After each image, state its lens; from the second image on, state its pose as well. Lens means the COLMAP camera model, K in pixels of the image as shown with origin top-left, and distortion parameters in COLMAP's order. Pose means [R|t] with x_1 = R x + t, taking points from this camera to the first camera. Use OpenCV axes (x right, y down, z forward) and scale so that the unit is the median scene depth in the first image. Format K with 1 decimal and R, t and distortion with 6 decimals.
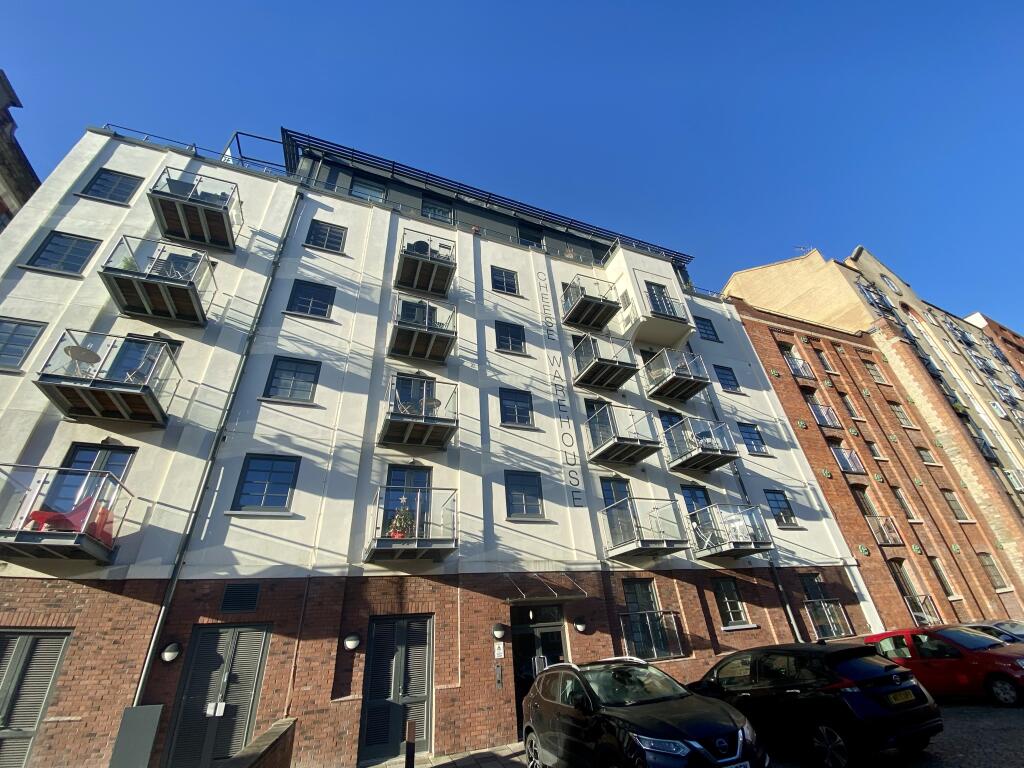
lens RADIAL K [[418.3, 0, 513.1], [0, 418.3, 364.1], [0, 0, 1]] dist [0.026798, -0.021655]
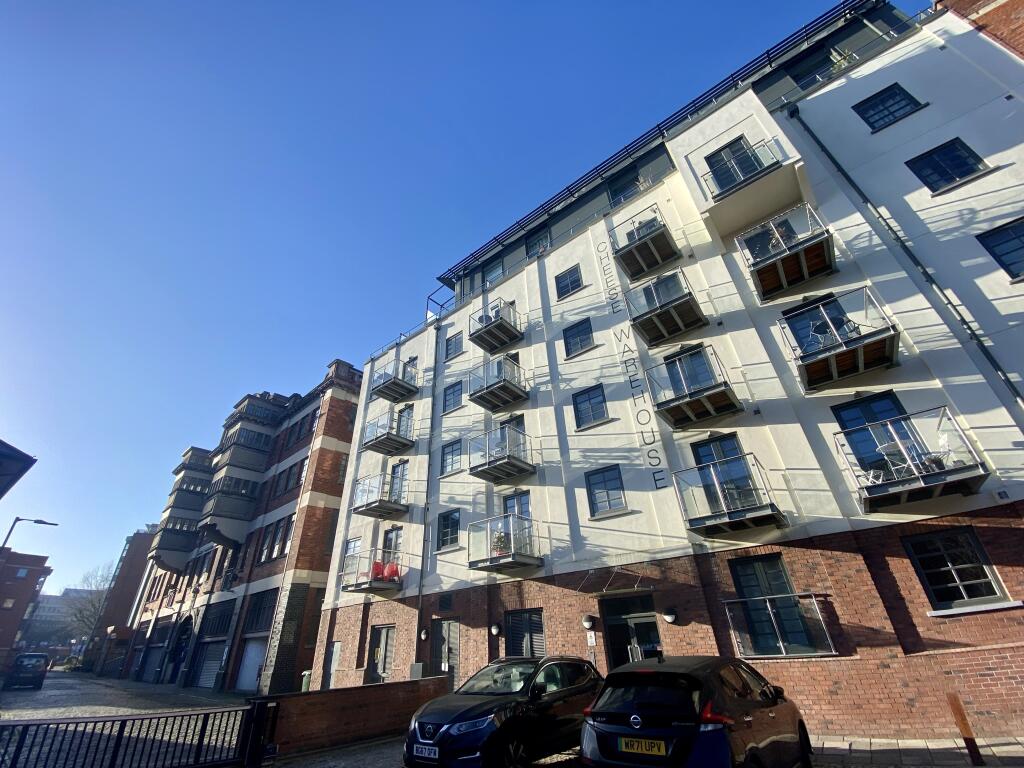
lens RADIAL K [[414.8, 0, 512.0], [0, 414.8, 384.0], [0, 0, 1]] dist [0.022931, -0.020565]
pose [[0.505639, -0.416643, -0.755472, 0.811000], [0.484891, 0.861513, -0.150586, 0.136700], [0.713589, -0.290180, 0.637641, 0.287051]]
